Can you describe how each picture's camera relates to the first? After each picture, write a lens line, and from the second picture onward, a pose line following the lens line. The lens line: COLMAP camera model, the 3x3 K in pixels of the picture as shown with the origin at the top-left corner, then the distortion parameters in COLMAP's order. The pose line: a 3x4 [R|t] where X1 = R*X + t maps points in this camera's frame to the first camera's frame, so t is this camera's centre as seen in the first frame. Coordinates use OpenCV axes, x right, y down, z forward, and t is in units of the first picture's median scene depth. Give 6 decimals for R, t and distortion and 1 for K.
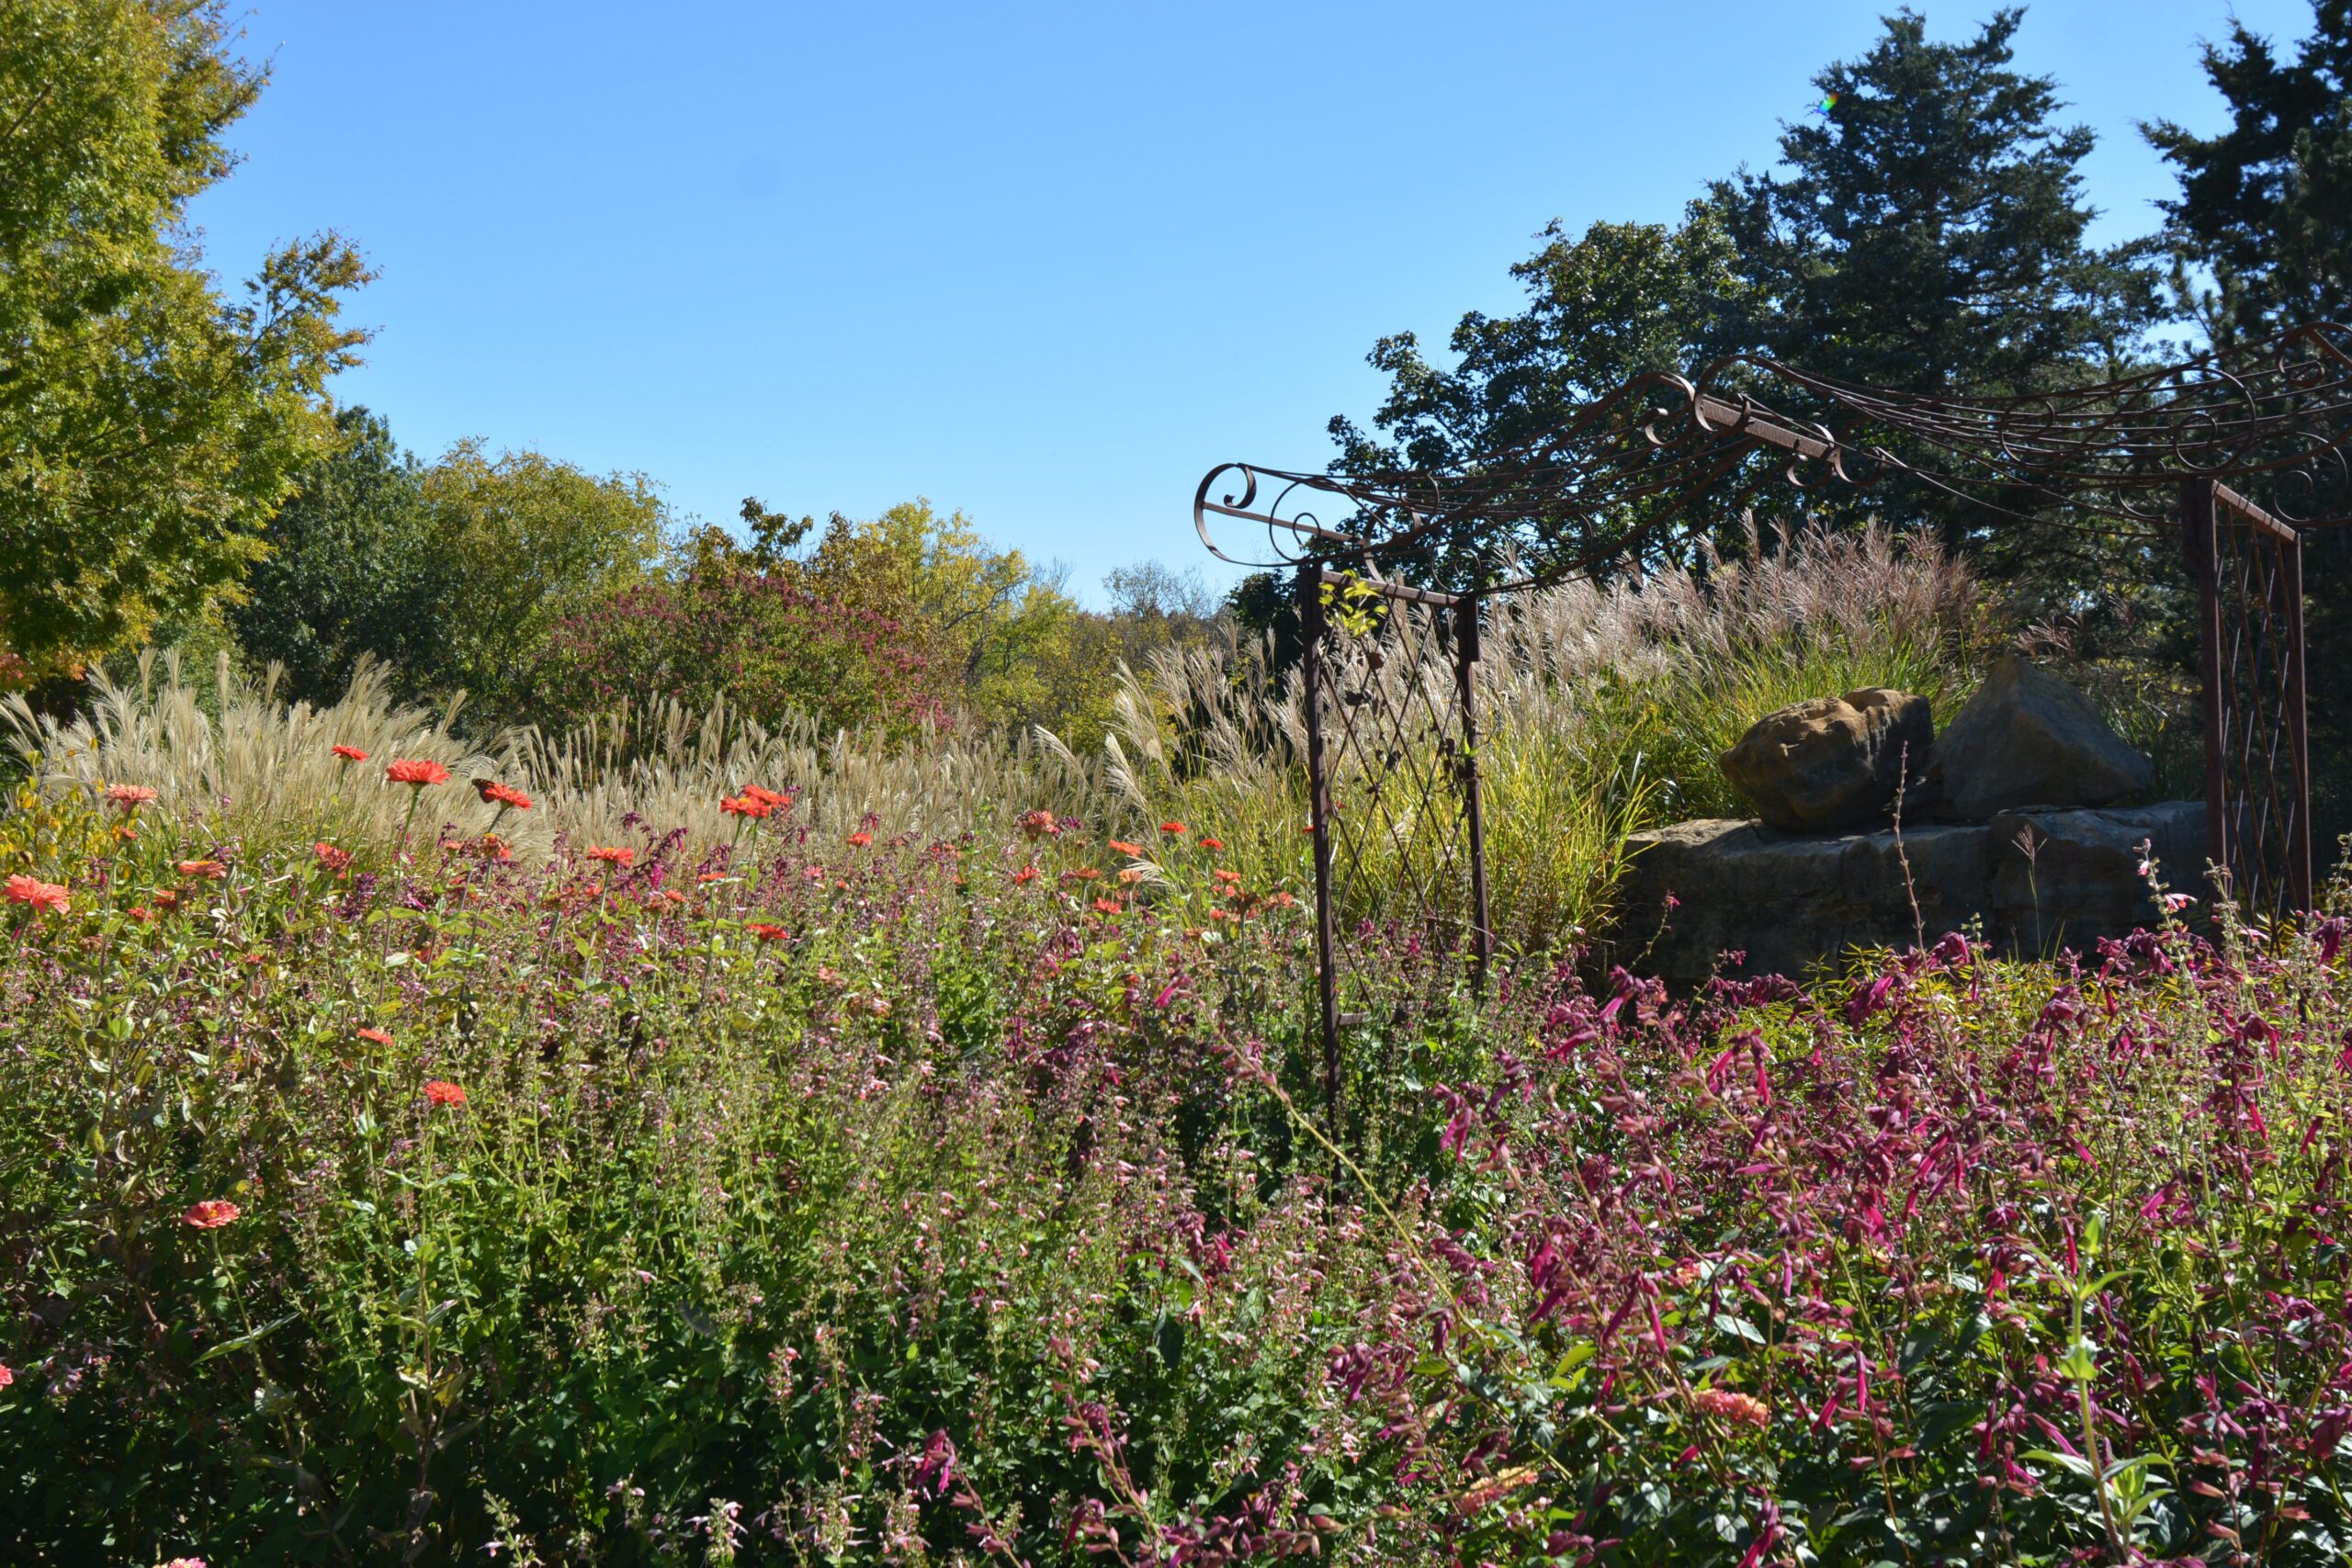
lens RADIAL K [[2312.7, 0, 1173.2], [0, 2312.7, 830.8], [0, 0, 1]] dist [0.018680, -0.015116]
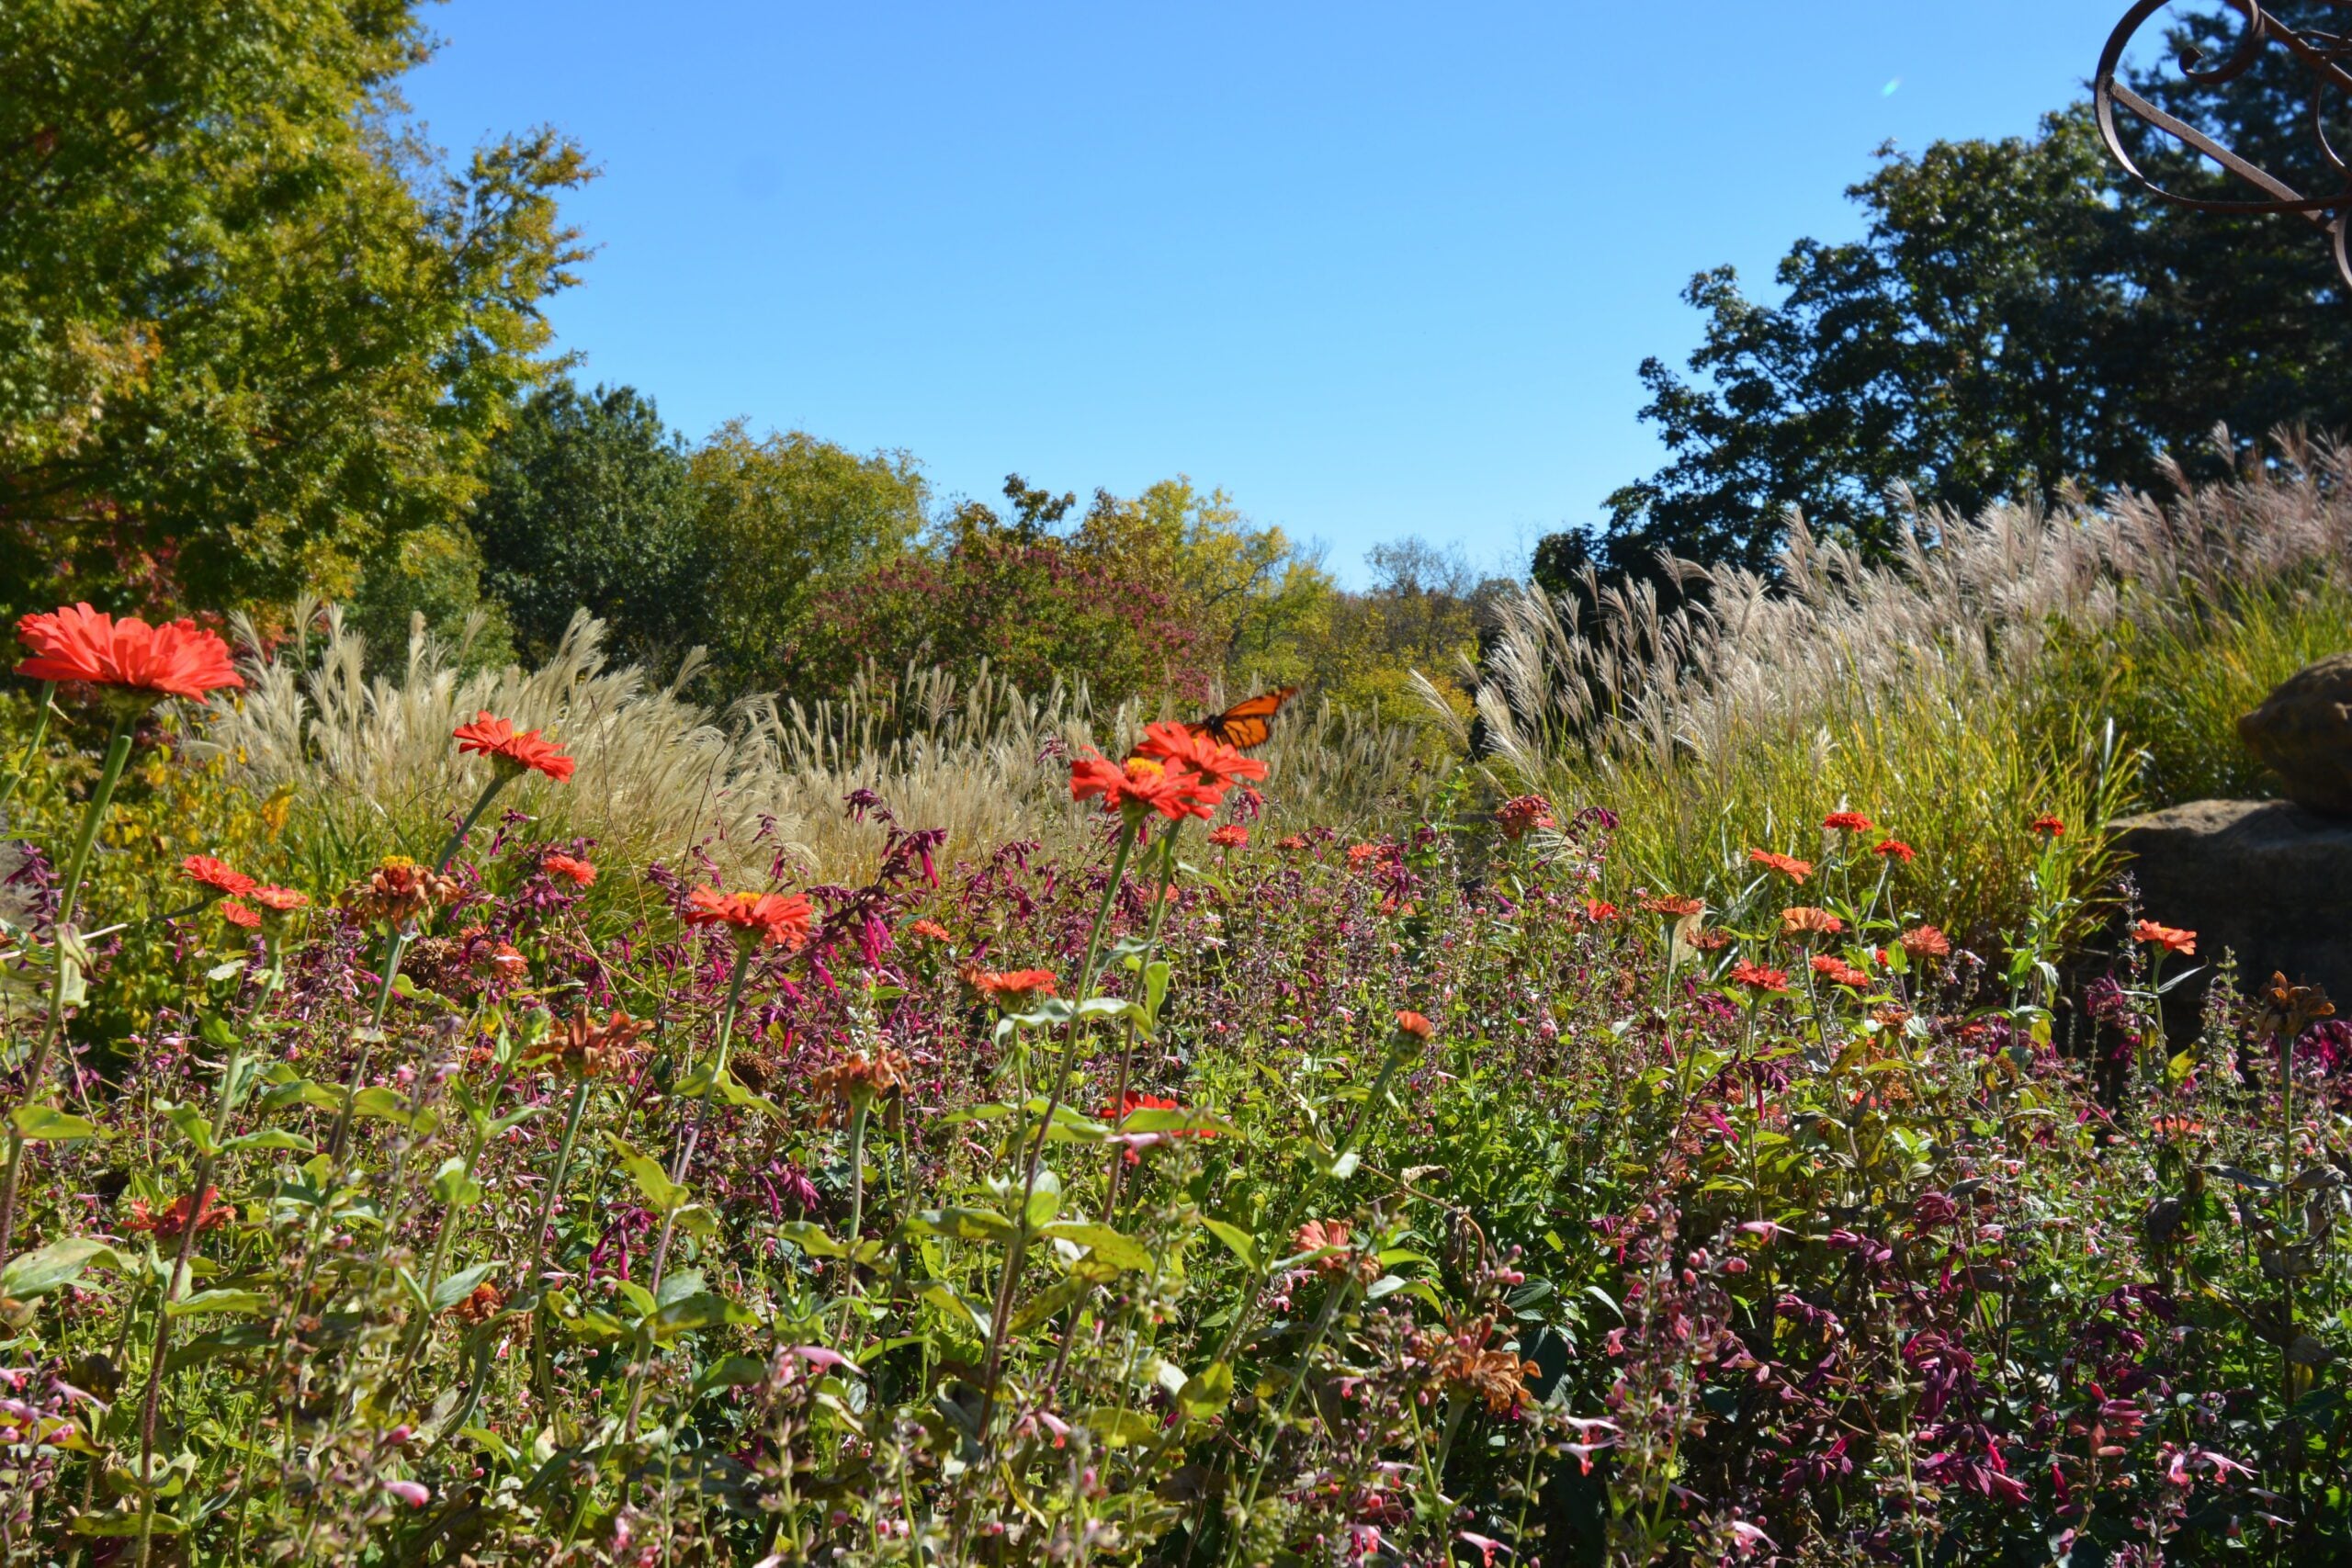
lens RADIAL K [[2230.2, 0, 1176.0], [0, 2230.2, 784.0], [0, 0, 1]] dist [-0.006090, -0.013069]
pose [[0.994386, -0.001231, -0.105810, -0.021881], [0.000060, 0.999939, -0.011065, -0.001058], [0.105817, 0.010997, 0.994325, 0.104558]]
